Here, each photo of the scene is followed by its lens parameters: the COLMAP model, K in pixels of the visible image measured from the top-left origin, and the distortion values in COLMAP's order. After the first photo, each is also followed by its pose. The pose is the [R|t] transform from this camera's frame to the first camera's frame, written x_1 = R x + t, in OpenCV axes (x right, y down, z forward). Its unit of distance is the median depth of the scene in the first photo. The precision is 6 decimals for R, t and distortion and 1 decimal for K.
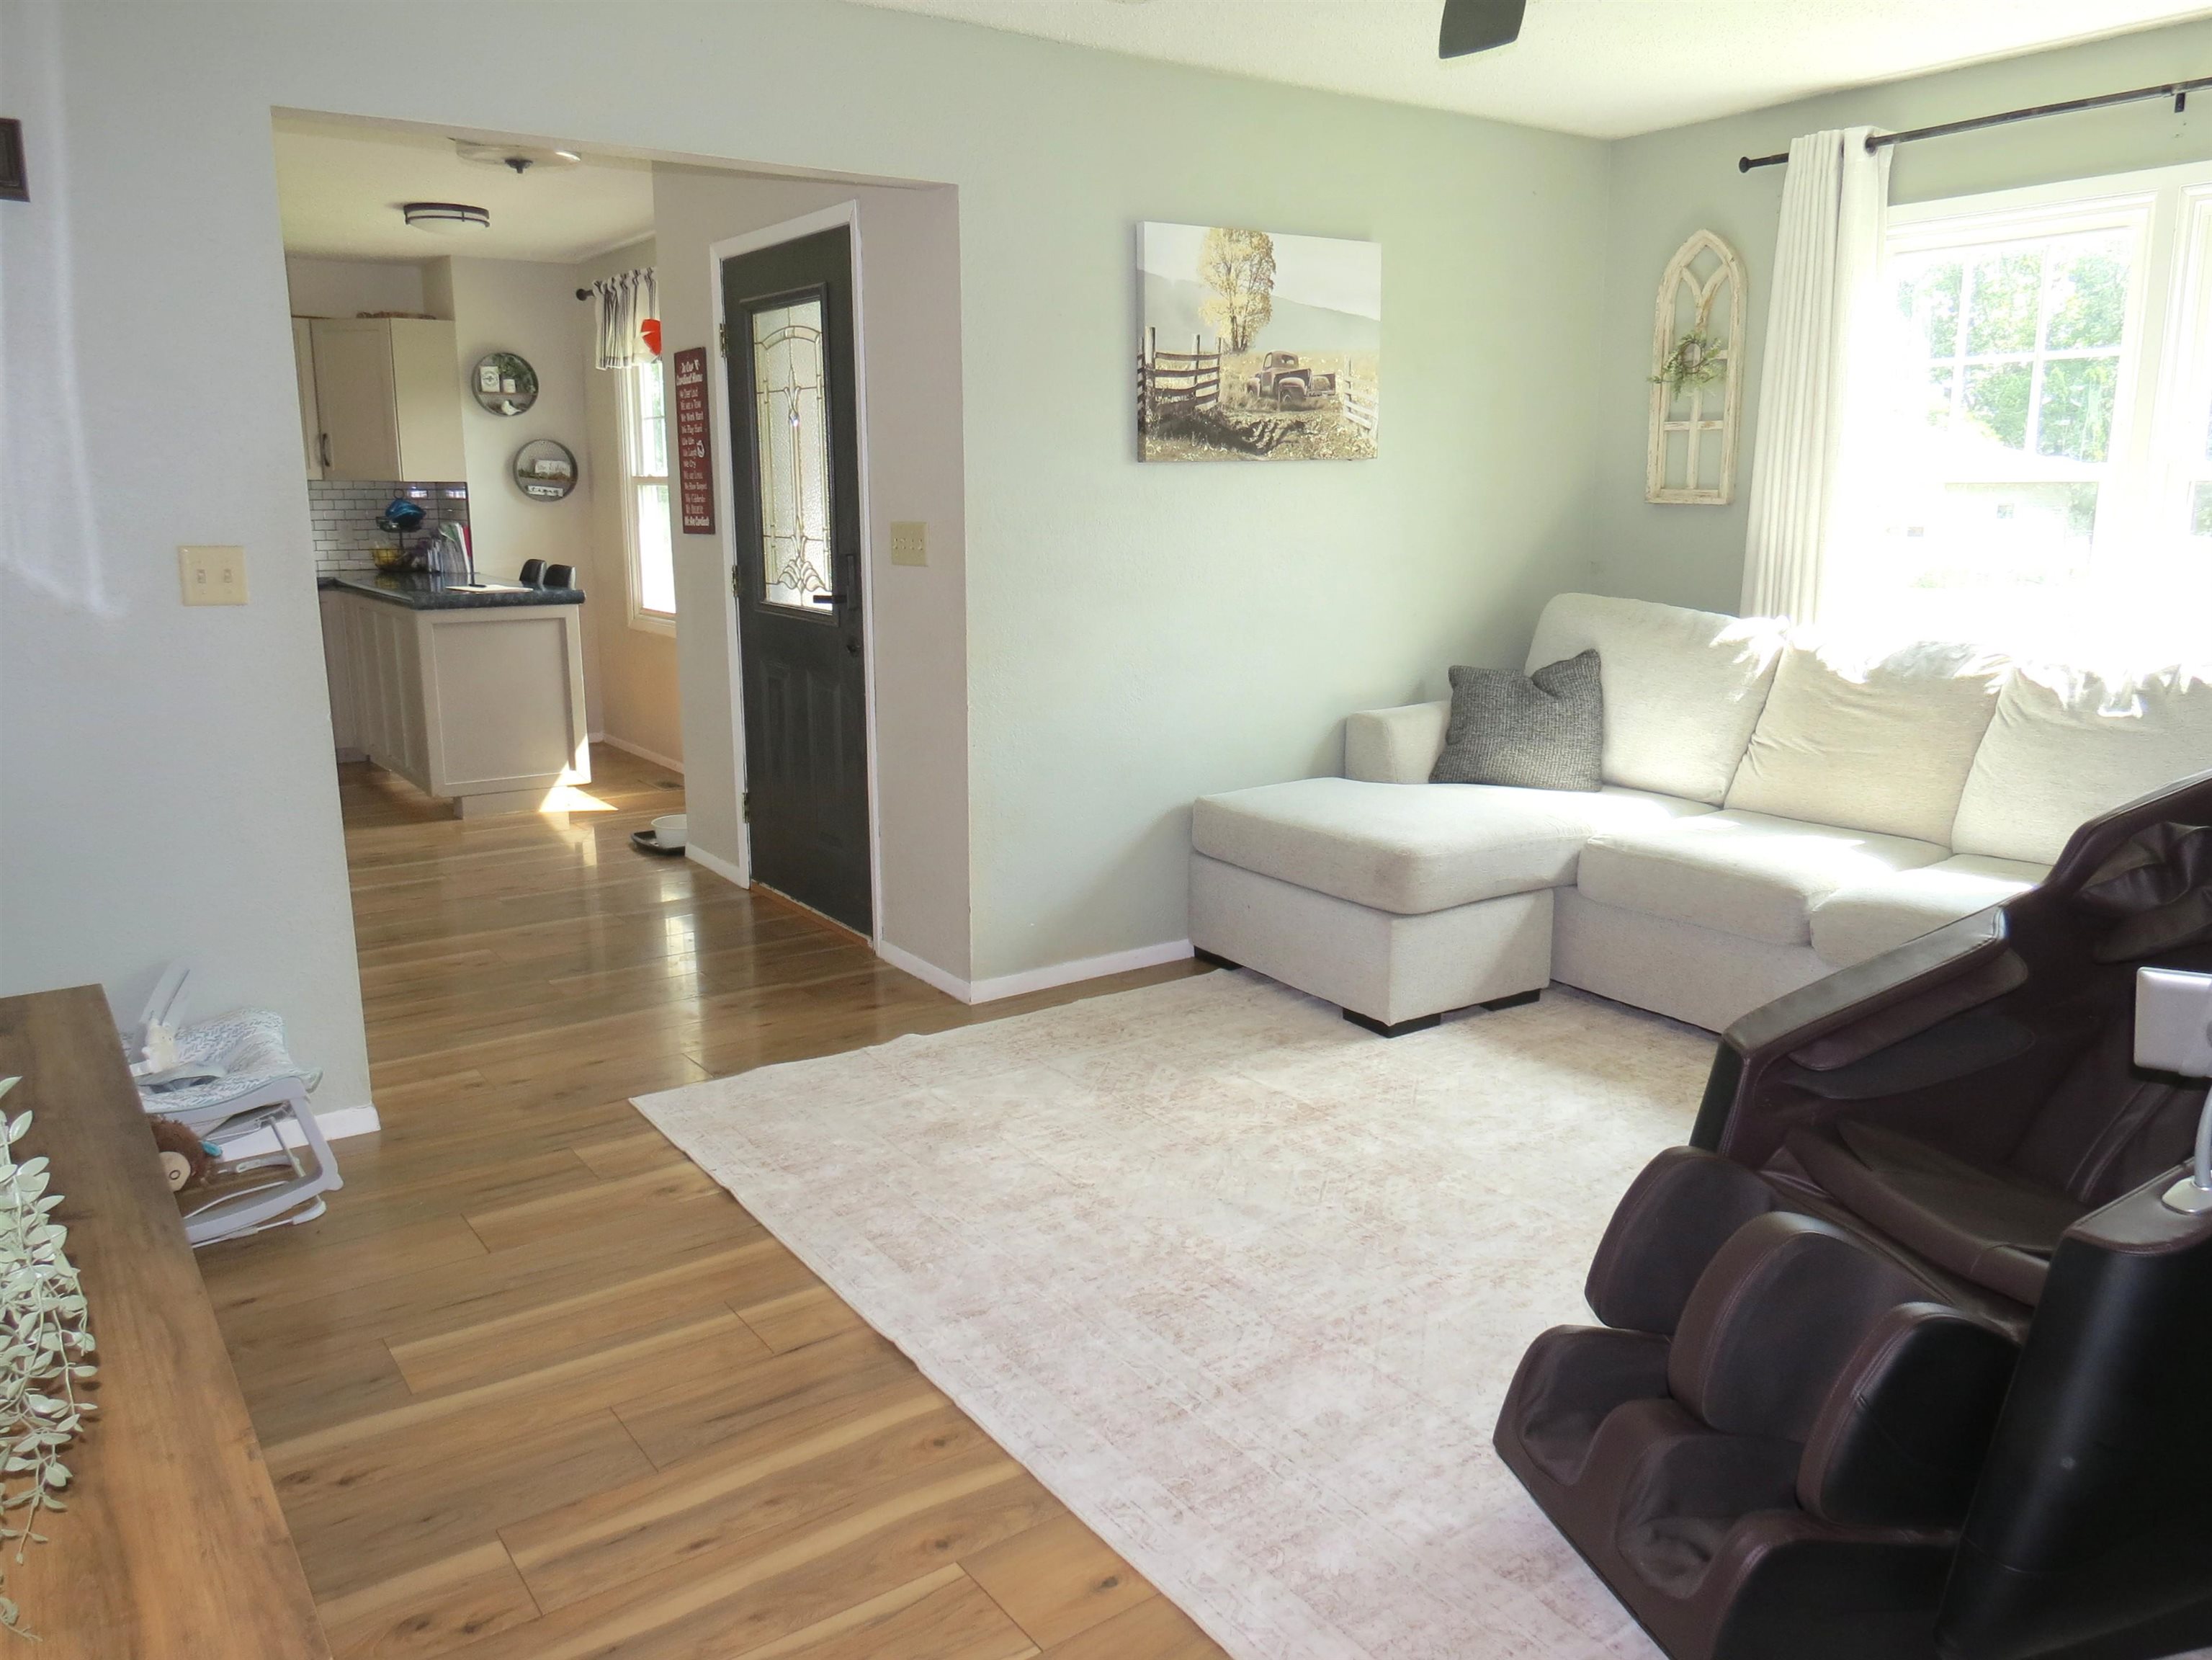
lens RADIAL K [[1633.1, 0, 1106.0], [0, 1633.1, 830.0], [0, 0, 1]] dist [-0.024988, -0.002075]
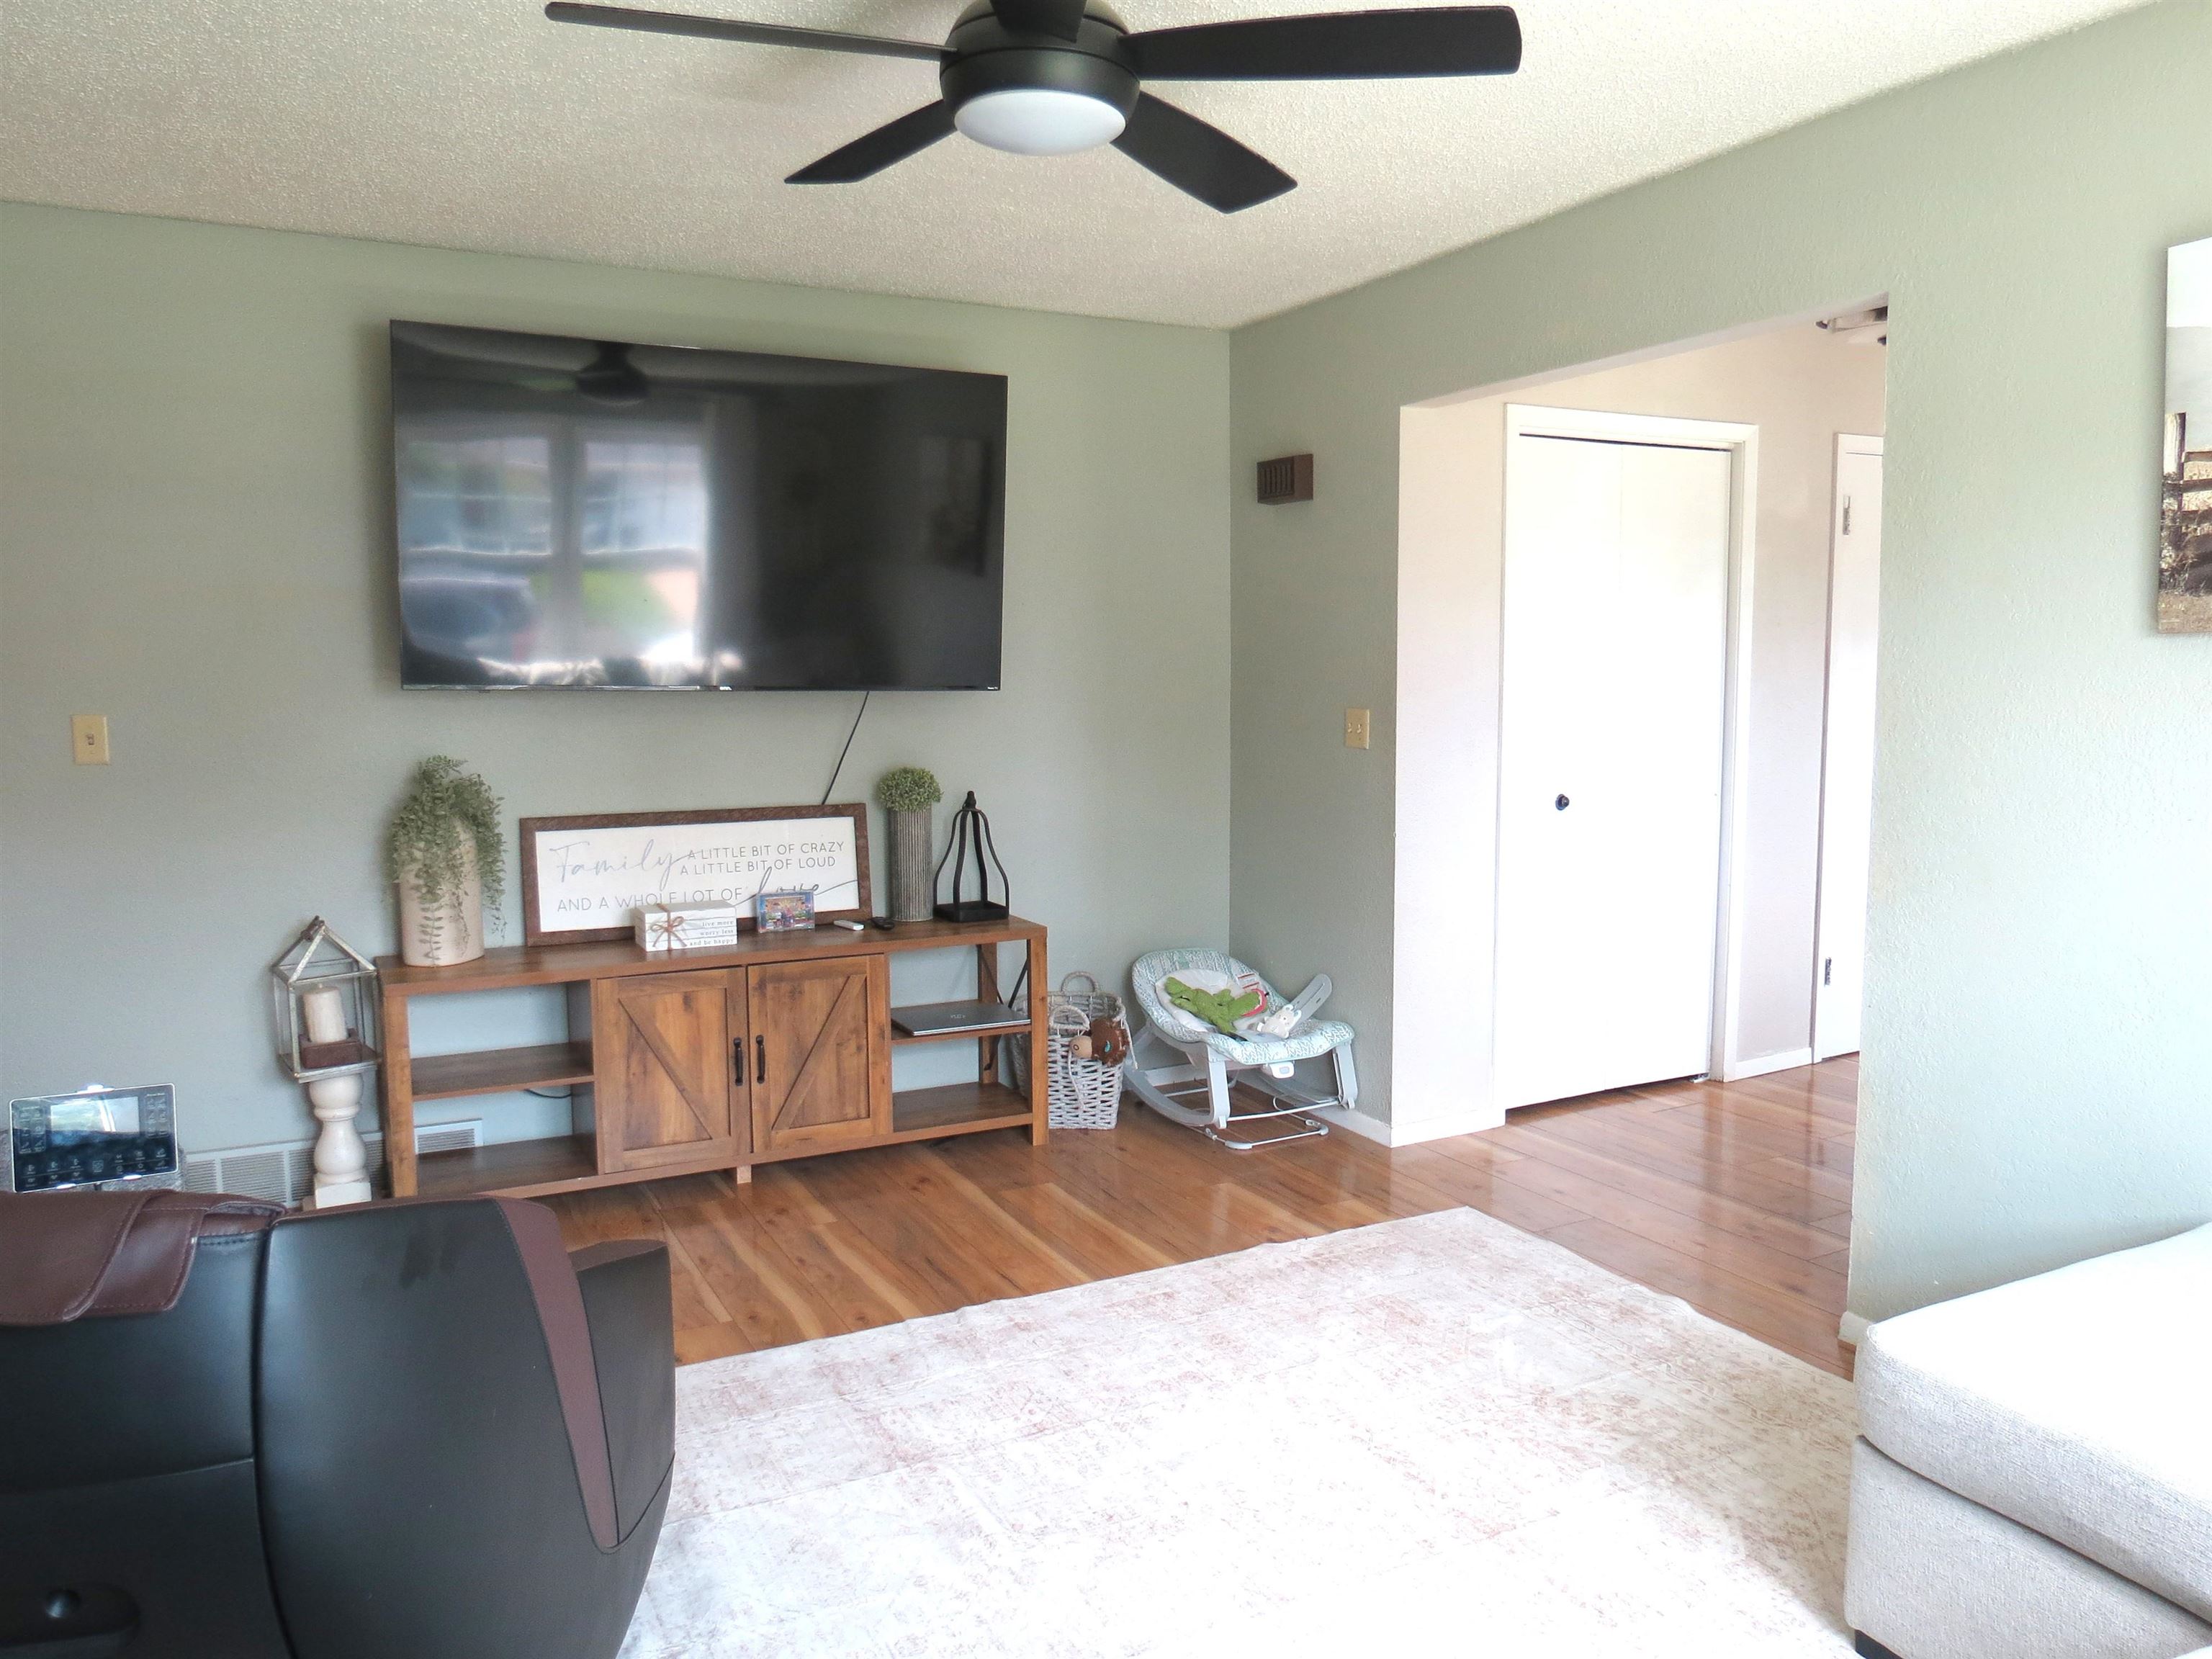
lens RADIAL K [[1570.3, 0, 1113.0], [0, 1570.3, 854.8], [0, 0, 1]] dist [-0.053984, 0.041126]
pose [[-0.150473, 0.122123, -0.981042, 0.769422], [-0.189653, 0.970344, 0.149880, -0.185307], [0.970252, 0.208611, -0.122850, 0.832042]]
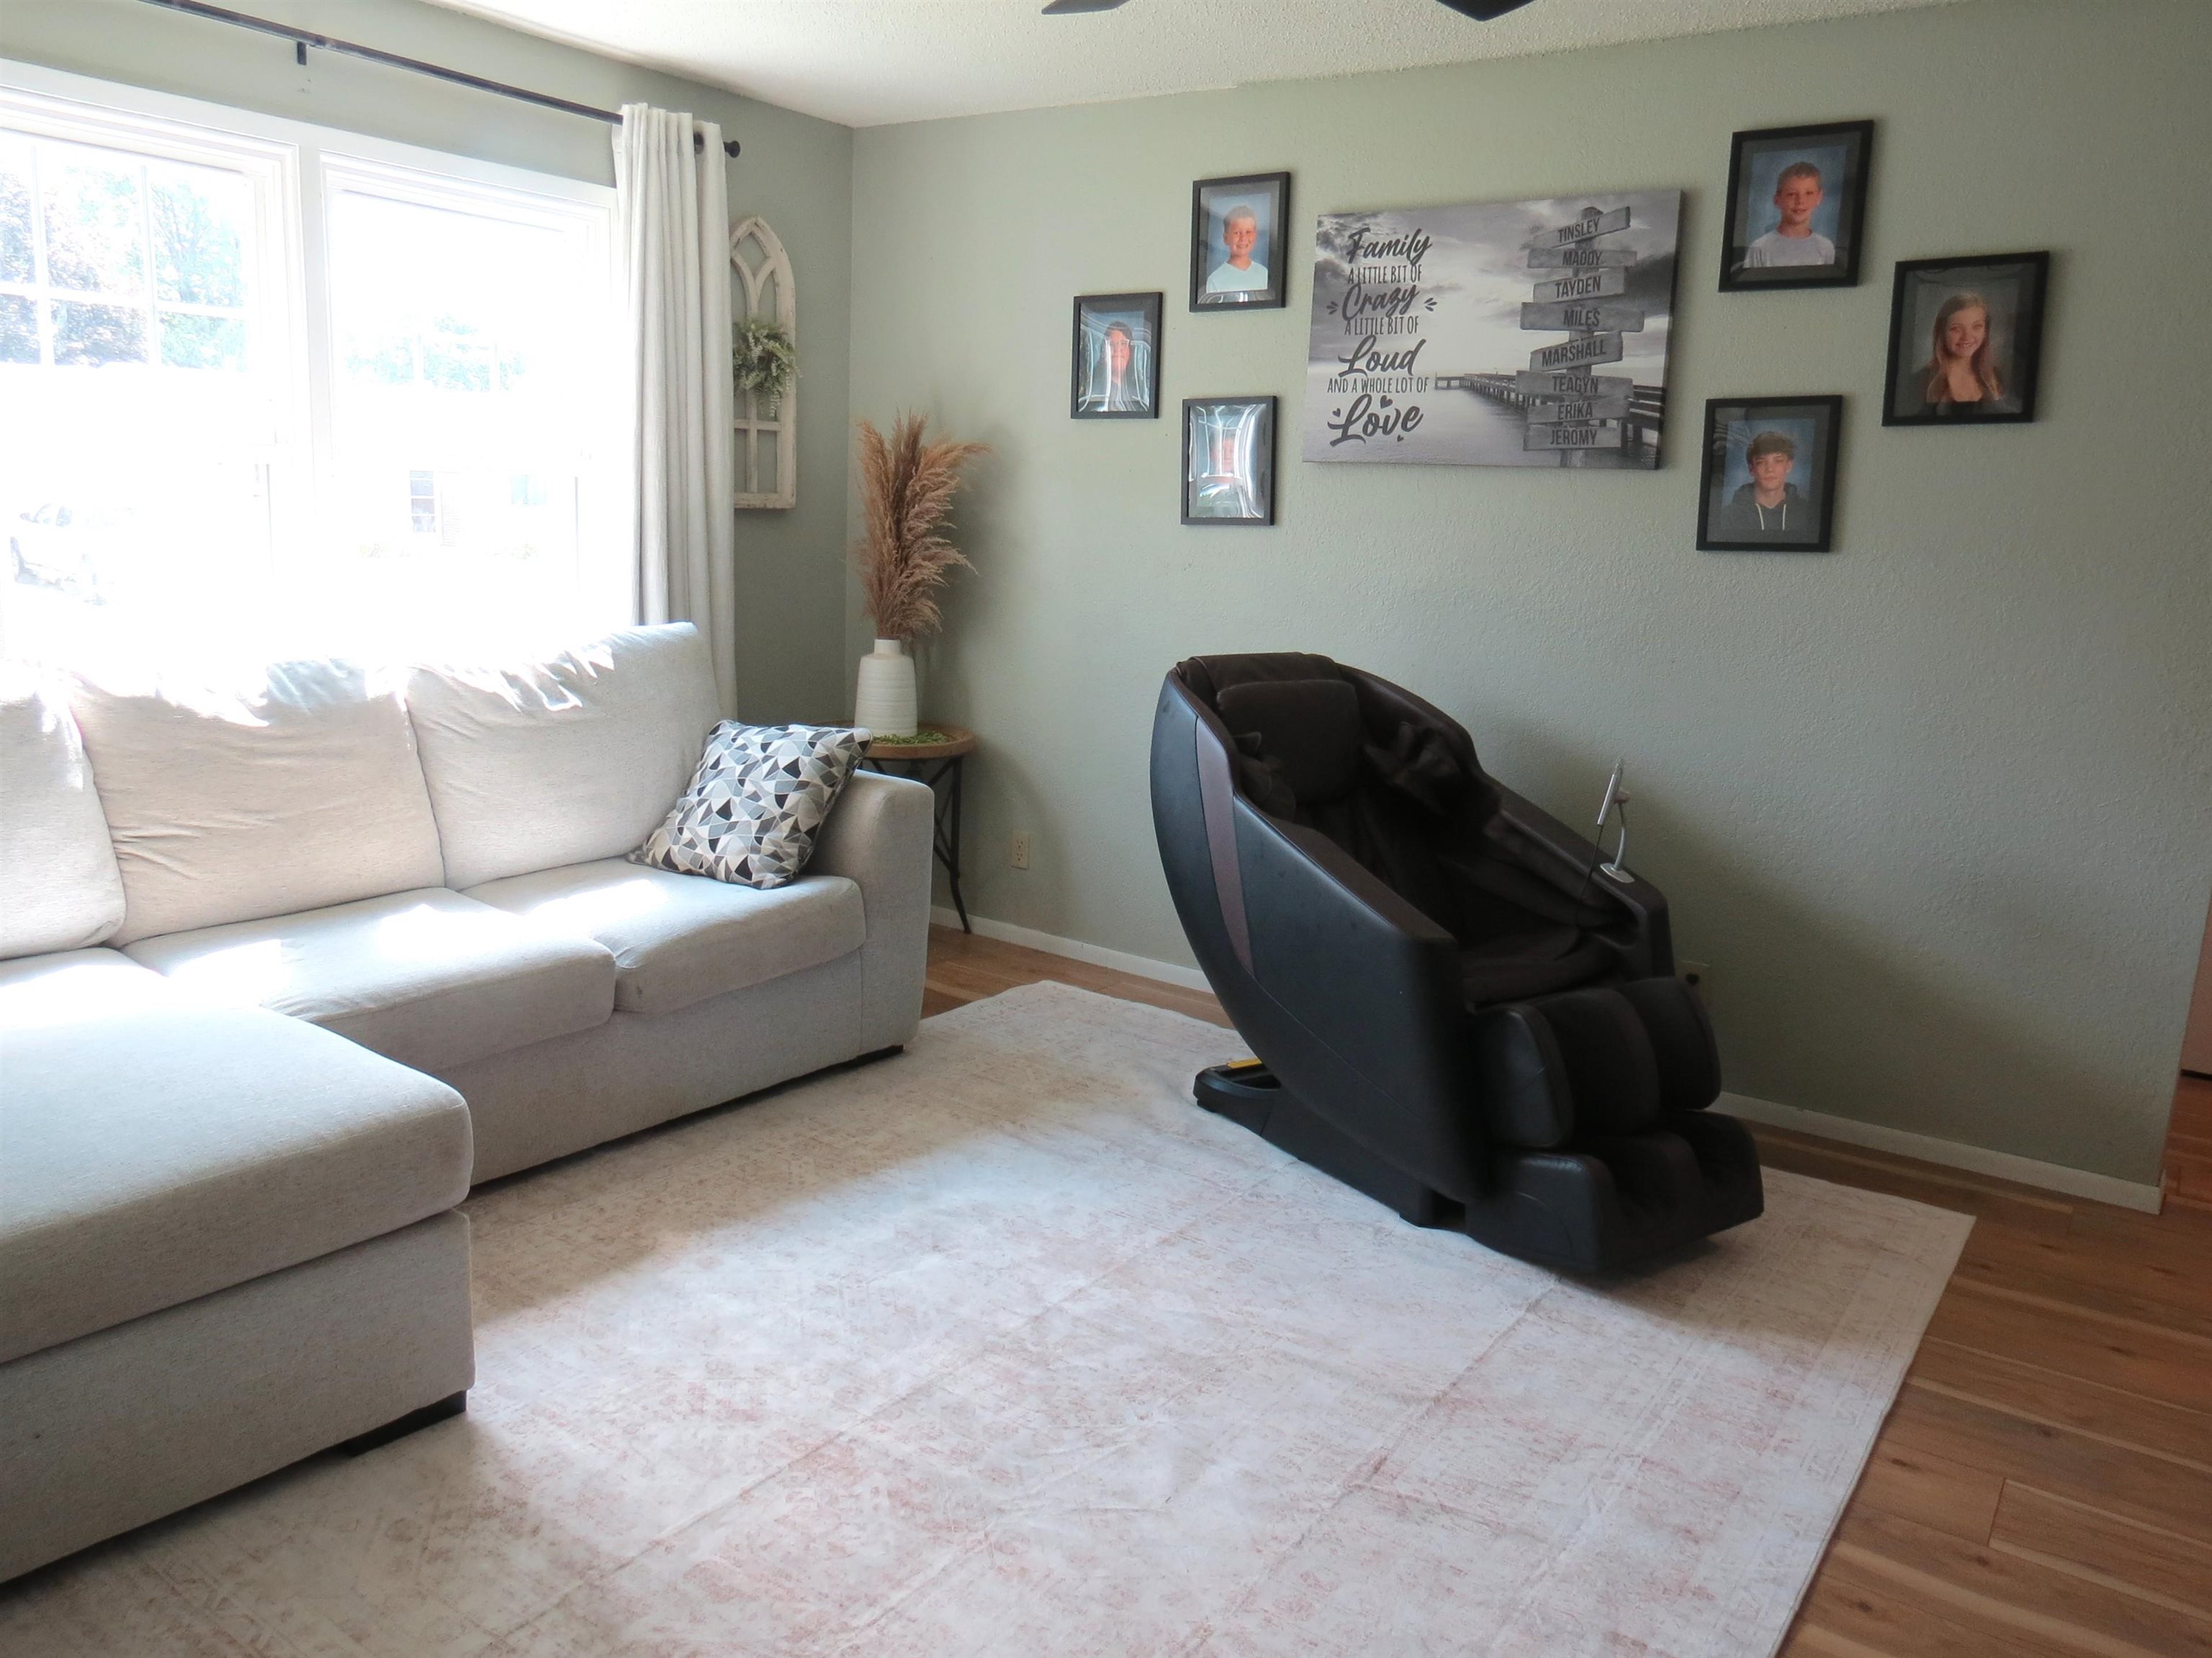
lens RADIAL K [[1570.2, 0, 1113.0], [0, 1570.2, 854.3], [0, 0, 1]] dist [-0.053984, 0.041126]
pose [[-0.330903, -0.218831, 0.917941, -0.425555], [0.142775, 0.949933, 0.277925, -0.210079], [-0.932802, 0.223025, -0.283092, 0.983229]]
